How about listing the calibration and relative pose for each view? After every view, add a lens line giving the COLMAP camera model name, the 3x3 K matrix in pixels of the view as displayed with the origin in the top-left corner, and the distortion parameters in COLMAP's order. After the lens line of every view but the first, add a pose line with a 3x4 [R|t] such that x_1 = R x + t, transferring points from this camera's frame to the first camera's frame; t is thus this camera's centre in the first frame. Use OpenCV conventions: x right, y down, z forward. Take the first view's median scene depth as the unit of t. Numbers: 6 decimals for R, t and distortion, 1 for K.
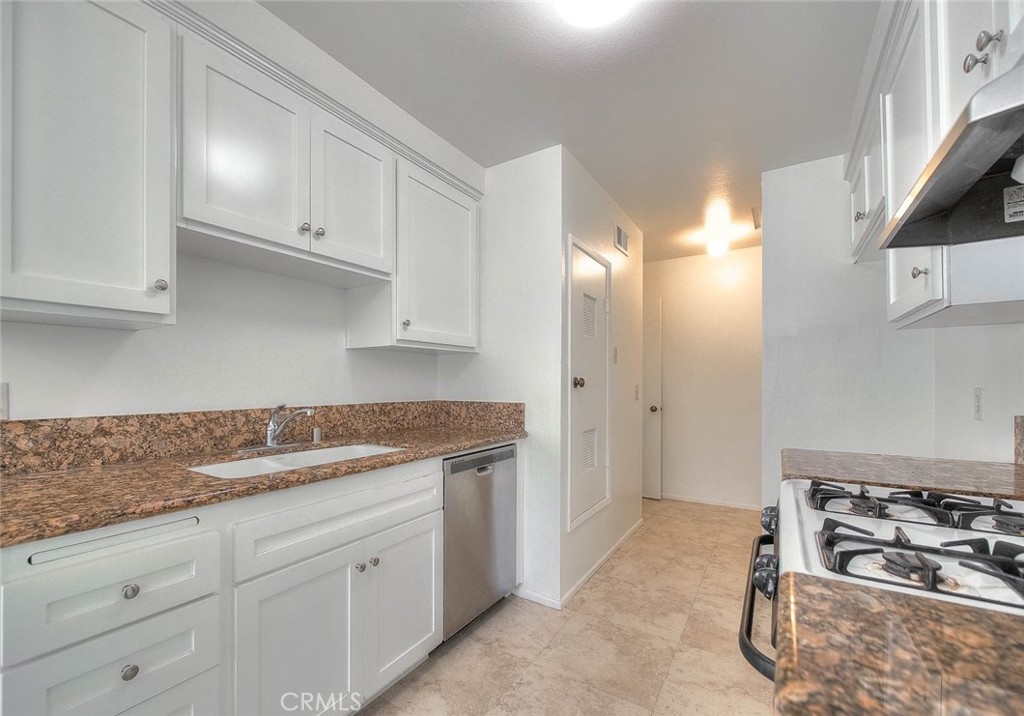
lens RADIAL K [[430.9, 0, 488.6], [0, 430.9, 376.1], [0, 0, 1]] dist [0.000561, -0.000020]
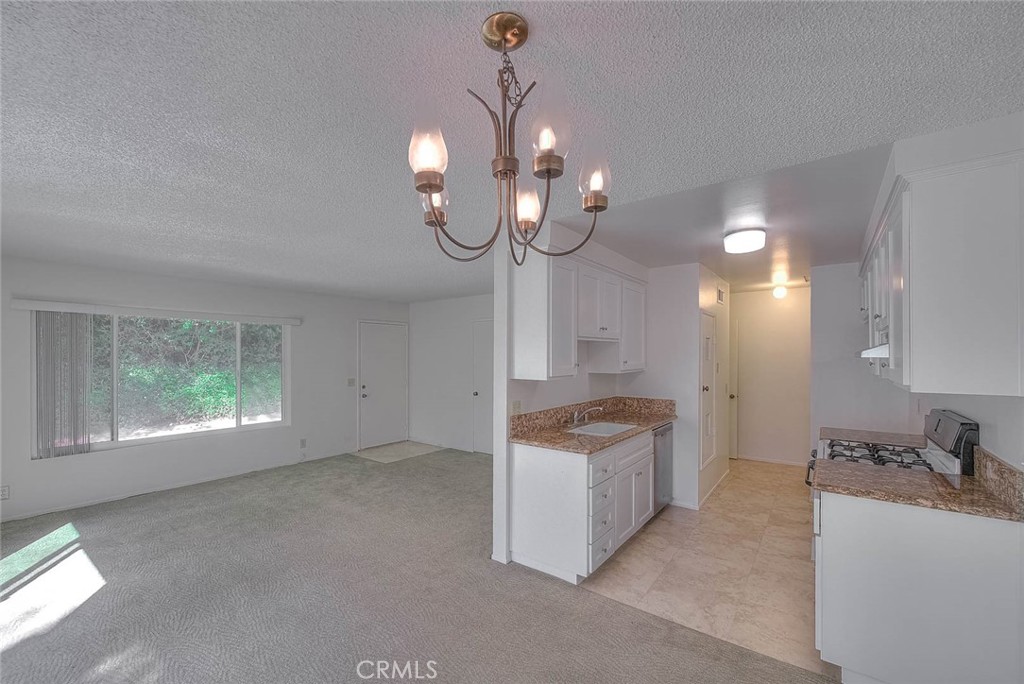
lens RADIAL K [[412.9, 0, 511.0], [0, 412.9, 350.5], [0, 0, 1]] dist [0.013935, -0.007431]
pose [[0.998342, 0.000550, -0.057564, -0.539530], [-0.000337, 0.999993, 0.003704, -0.161503], [0.057566, -0.003678, 0.998335, -0.839937]]
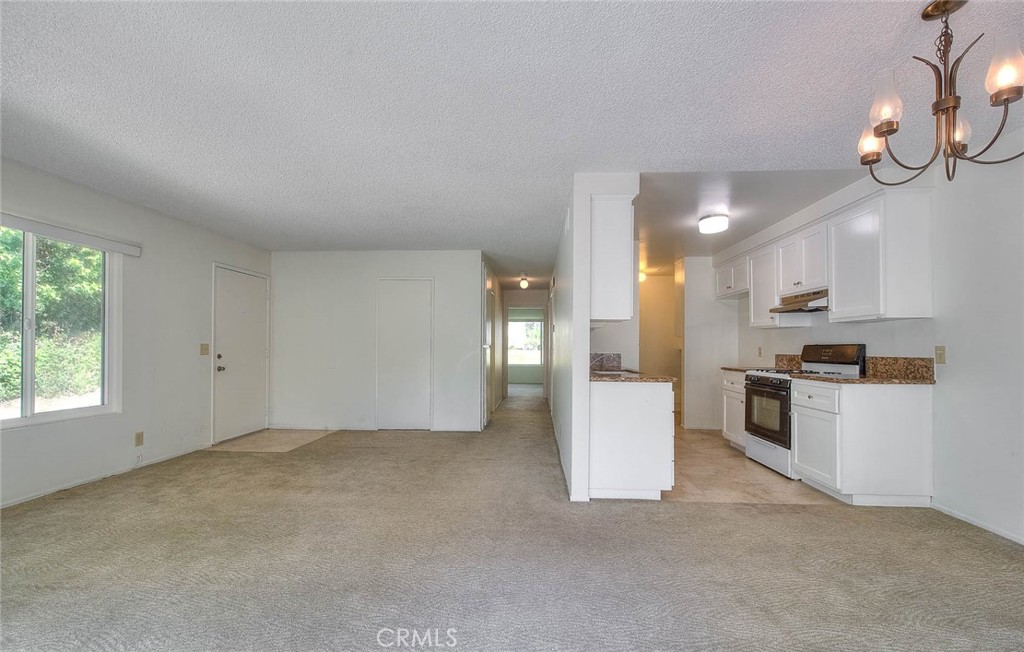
lens RADIAL K [[418.1, 0, 510.0], [0, 418.1, 334.2], [0, 0, 1]] dist [-0.001005, -0.000187]
pose [[0.864459, 0.018232, 0.502373, -1.568631], [-0.013265, 0.999821, -0.013460, 0.007590], [-0.502528, 0.004972, 0.864546, -0.563681]]
